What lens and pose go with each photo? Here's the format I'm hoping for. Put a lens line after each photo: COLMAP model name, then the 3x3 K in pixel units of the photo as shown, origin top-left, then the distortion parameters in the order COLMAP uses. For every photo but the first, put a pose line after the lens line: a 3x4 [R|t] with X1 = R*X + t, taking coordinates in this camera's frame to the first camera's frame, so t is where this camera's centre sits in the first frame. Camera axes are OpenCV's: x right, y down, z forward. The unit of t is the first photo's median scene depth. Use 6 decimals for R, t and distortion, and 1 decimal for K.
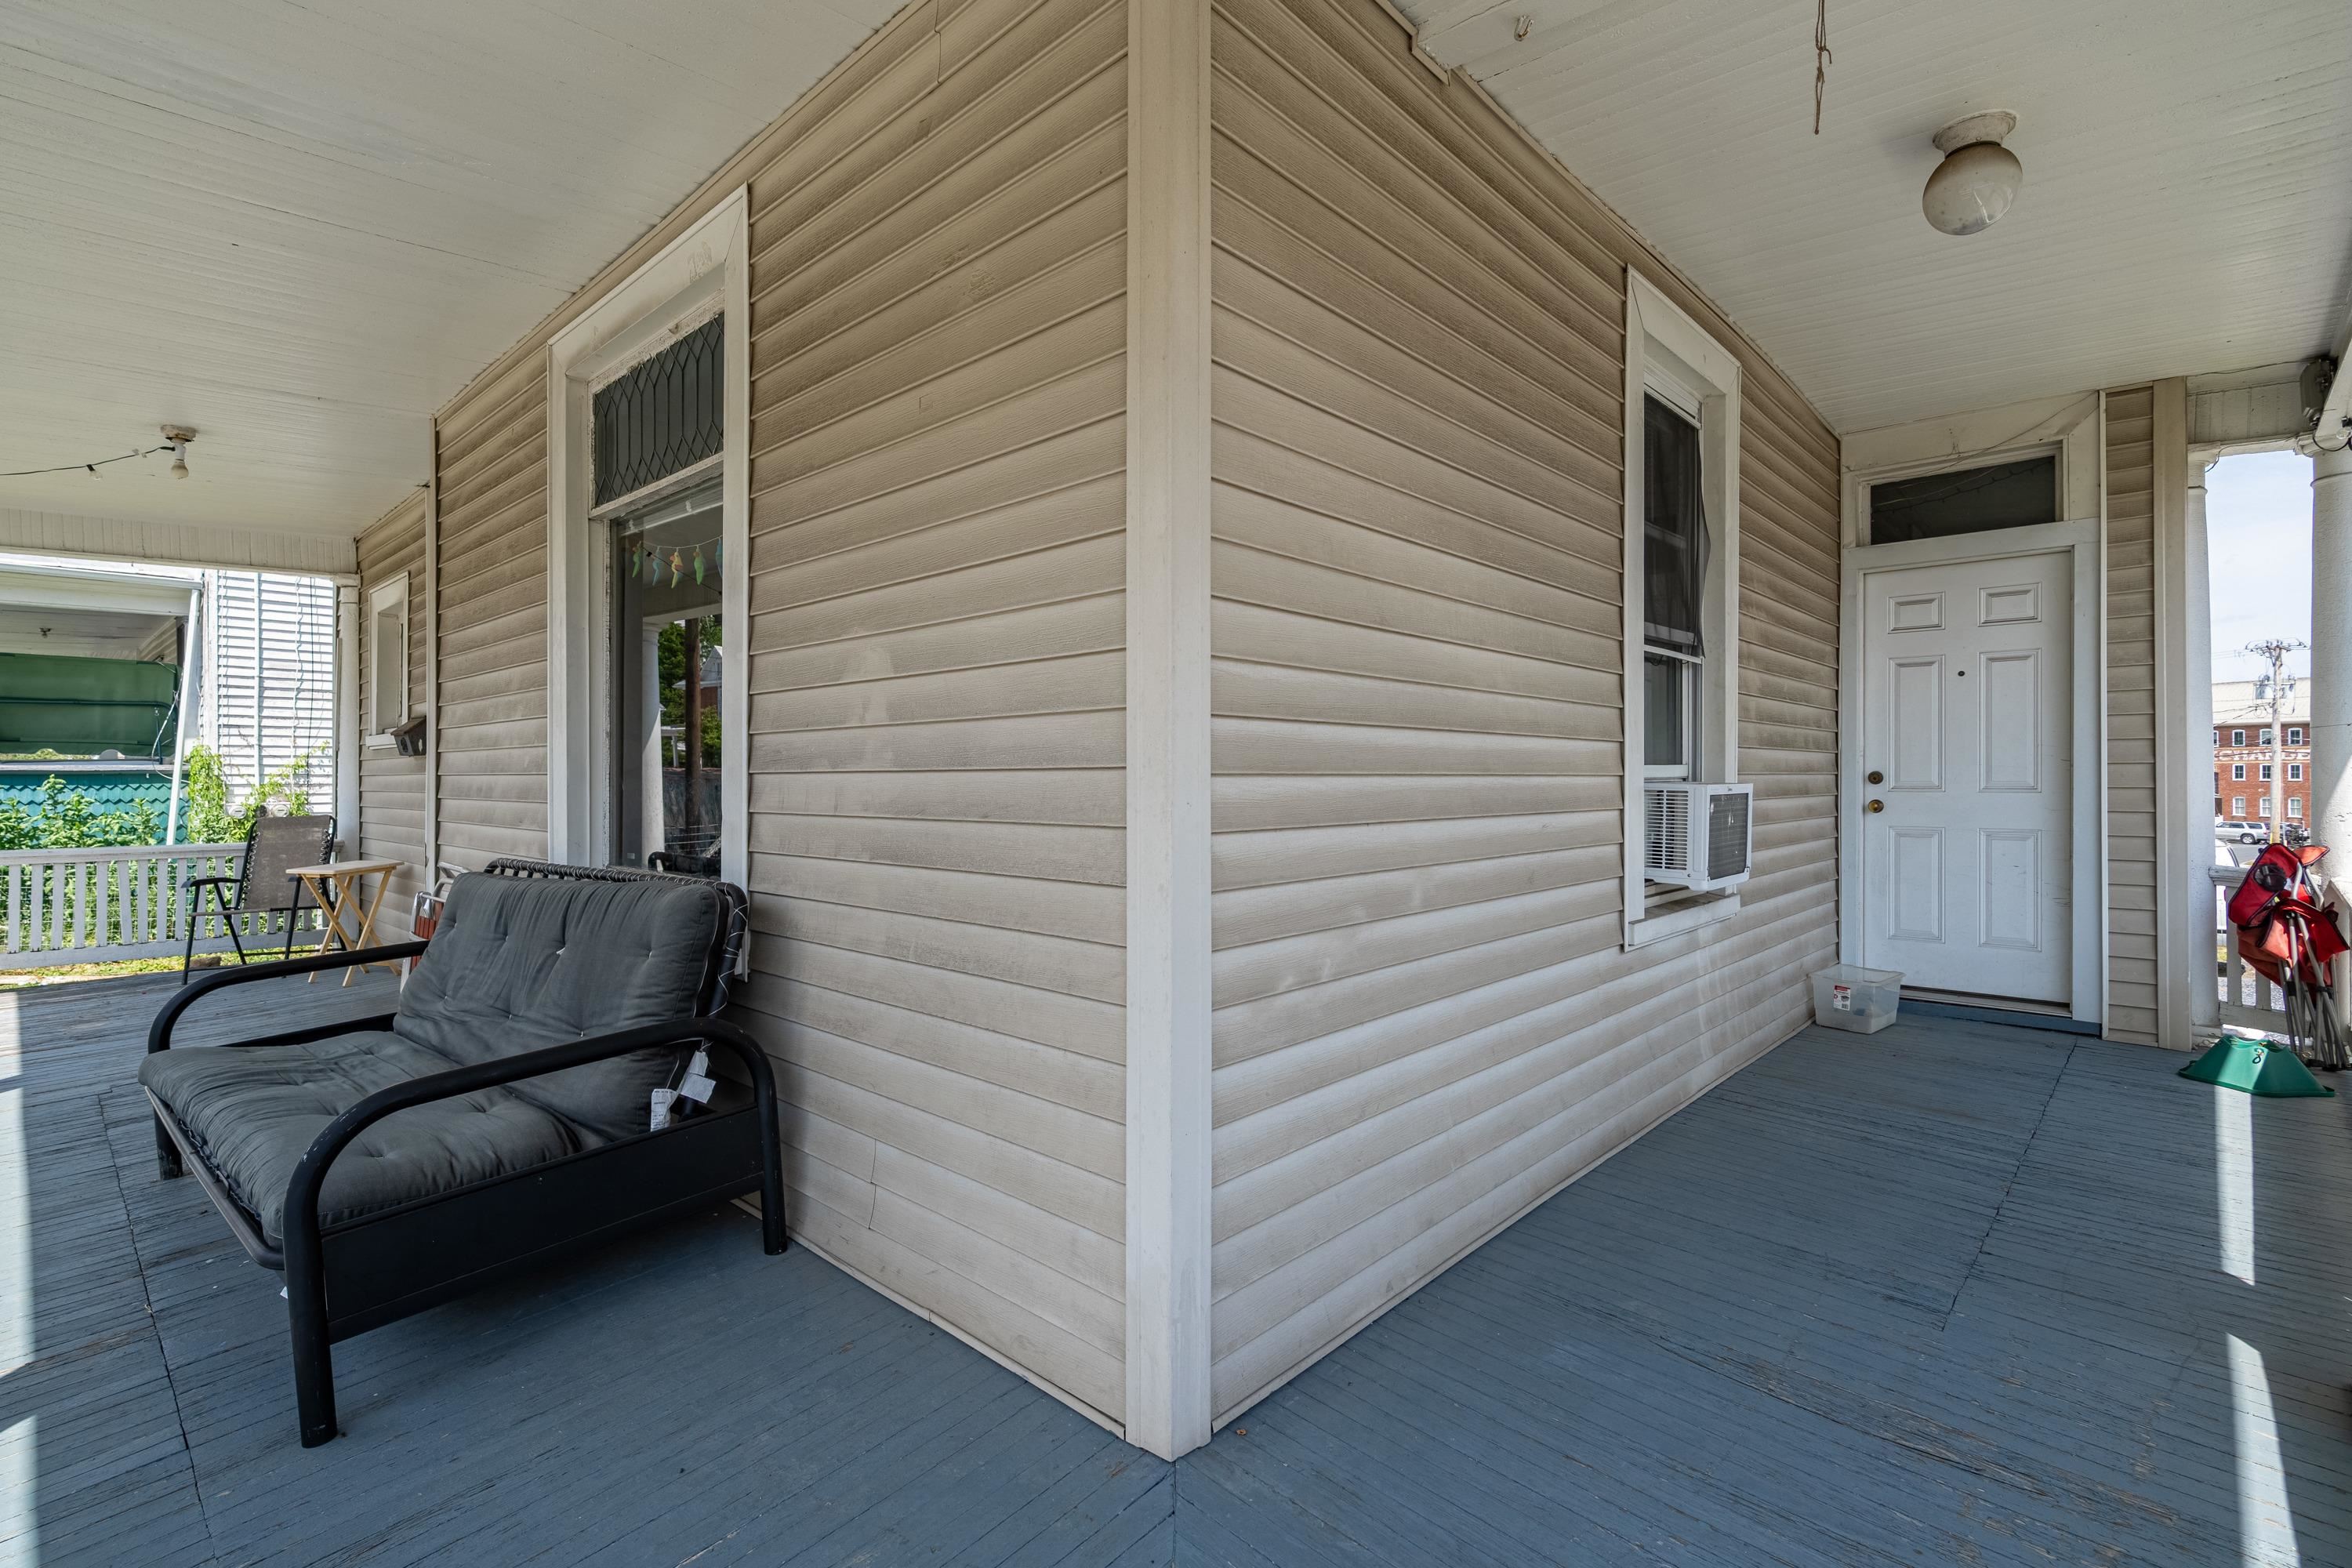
lens RADIAL K [[1077.9, 0, 1162.2], [0, 1077.9, 769.7], [0, 0, 1]] dist [-0.003459, 0.002574]
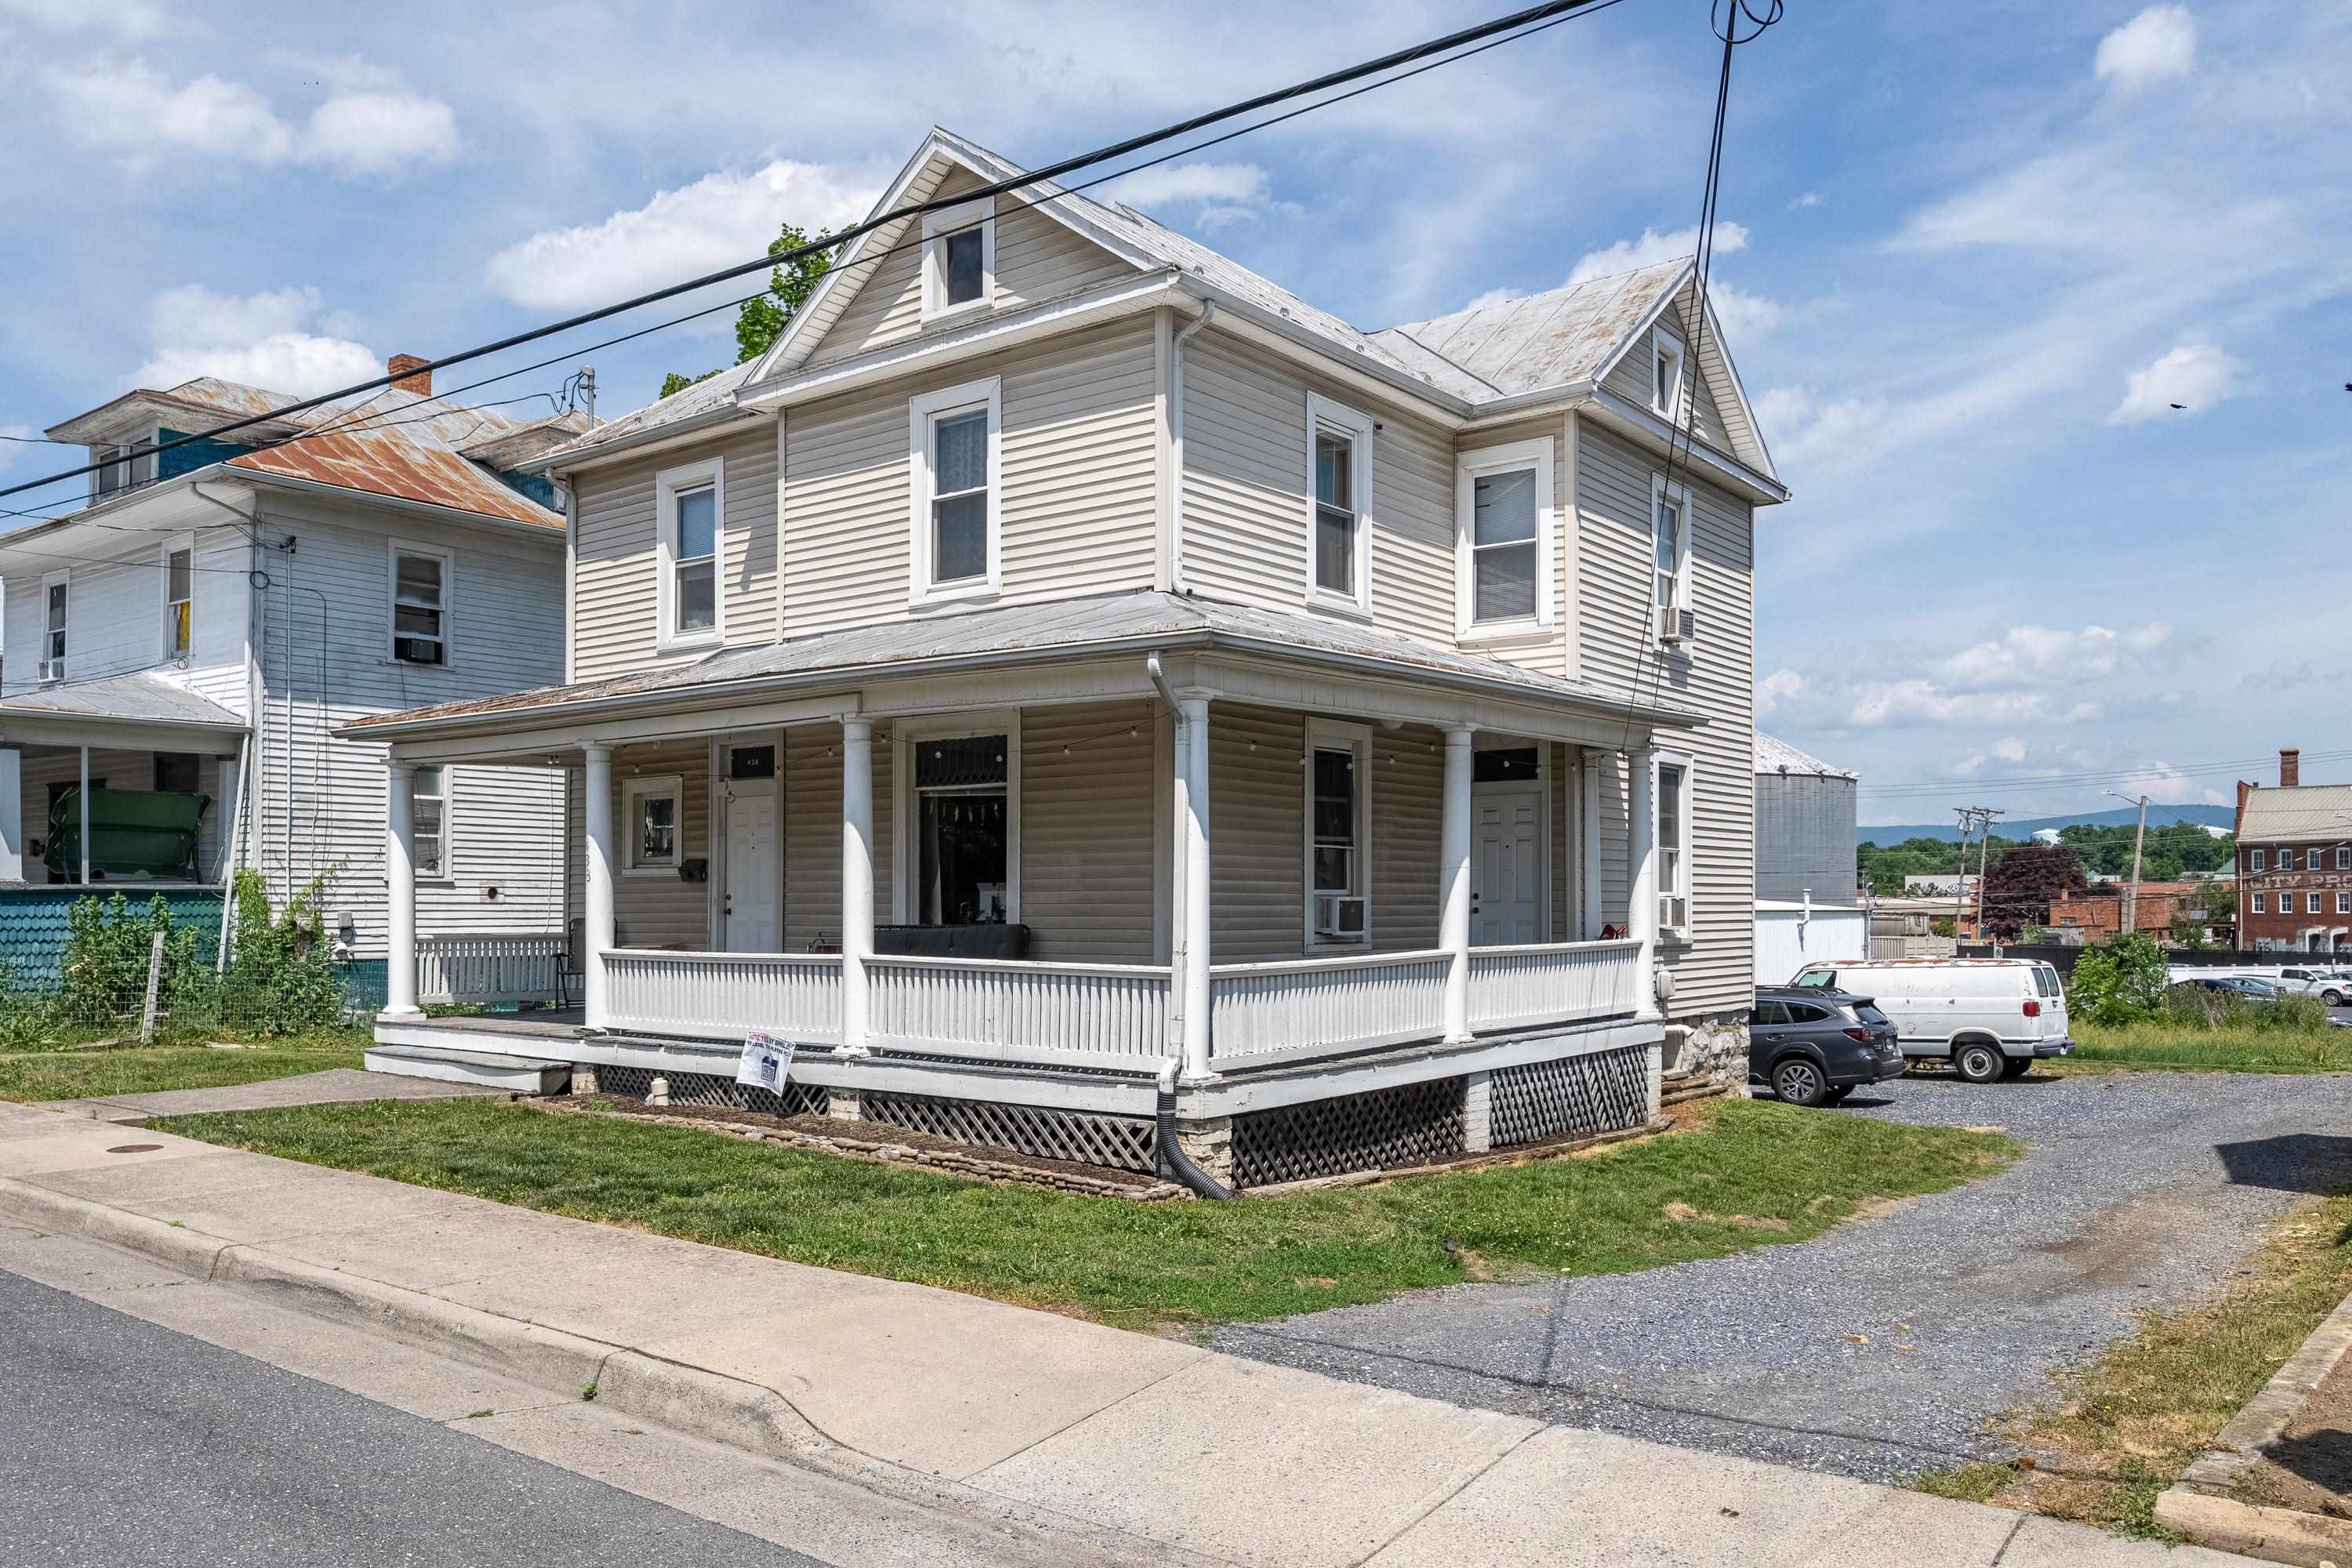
lens RADIAL K [[1762.7, 0, 1099.7], [0, 1762.7, 863.4], [0, 0, 1]] dist [0.014458, 0.000009]
pose [[0.997524, 0.004355, 0.070186, -0.320727], [-0.003156, 0.999847, -0.017196, 0.006574], [-0.070250, 0.016932, 0.997386, -2.634814]]
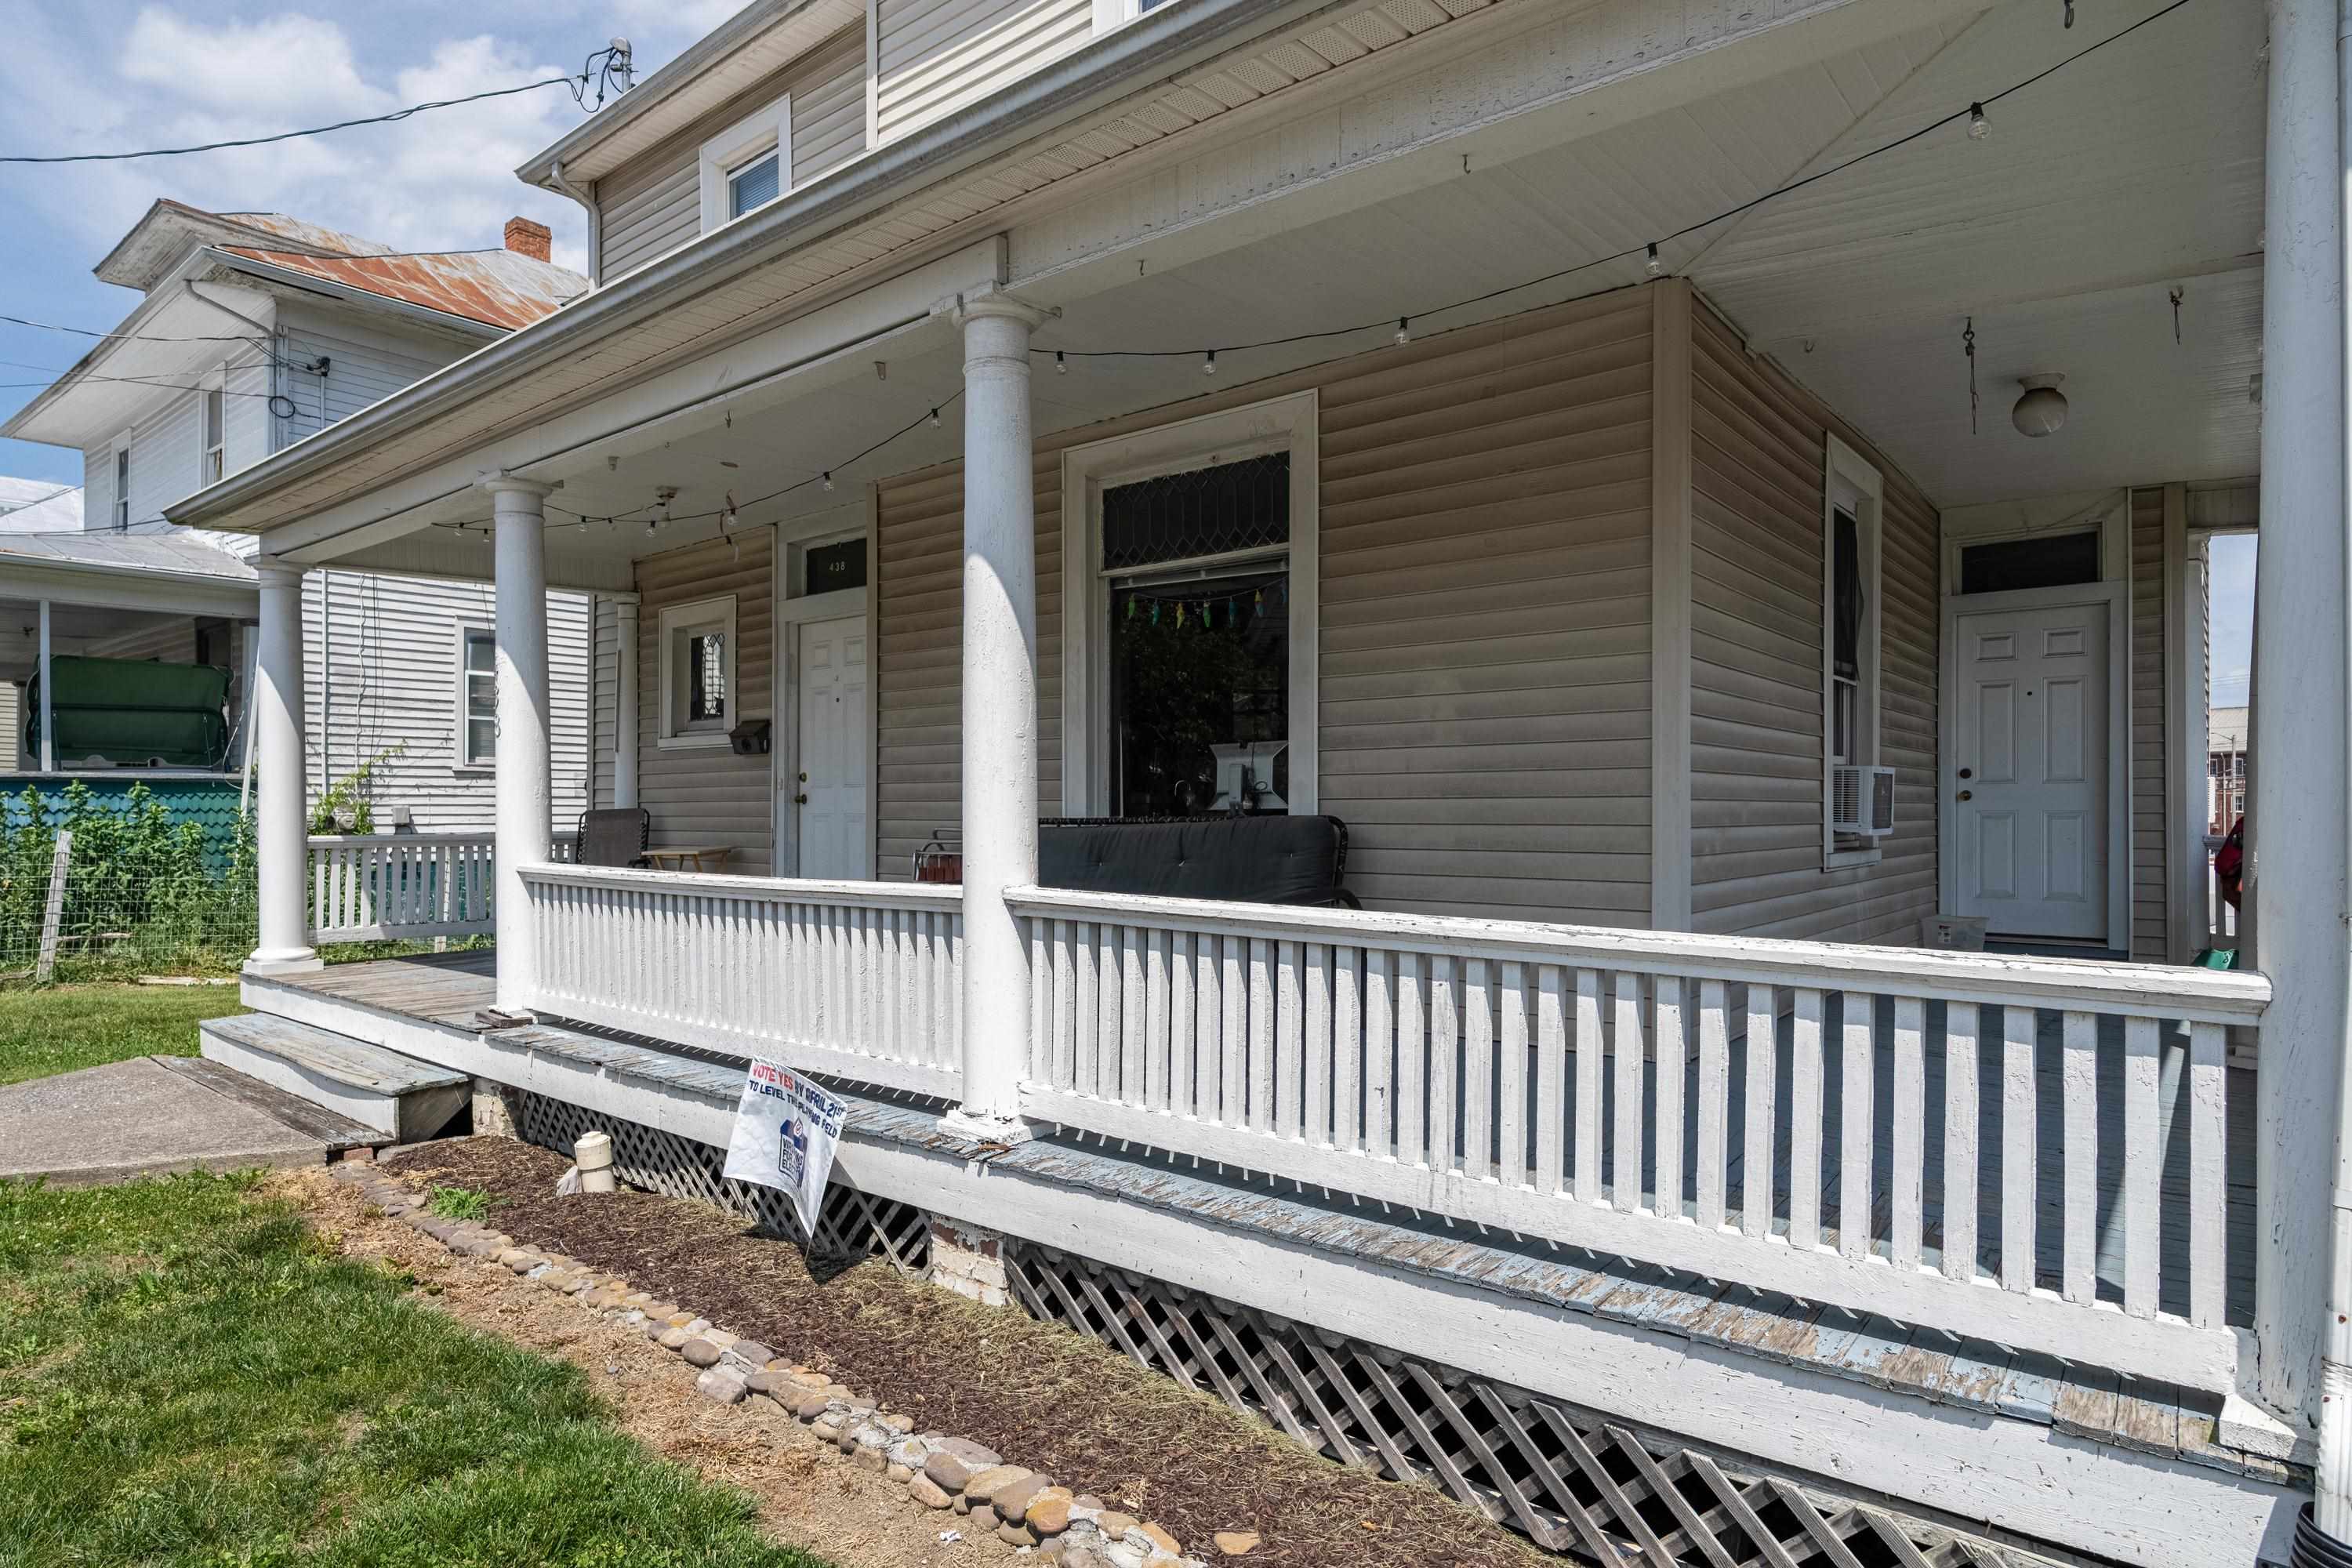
lens RADIAL K [[1303.3, 0, 1172.3], [0, 1303.3, 797.1], [0, 0, 1]] dist [0.004393, 0.001571]
pose [[0.997982, 0.002287, 0.063455, -0.453452], [-0.002134, 0.999995, -0.002488, 0.048814], [-0.063460, 0.002348, 0.997982, -0.590175]]
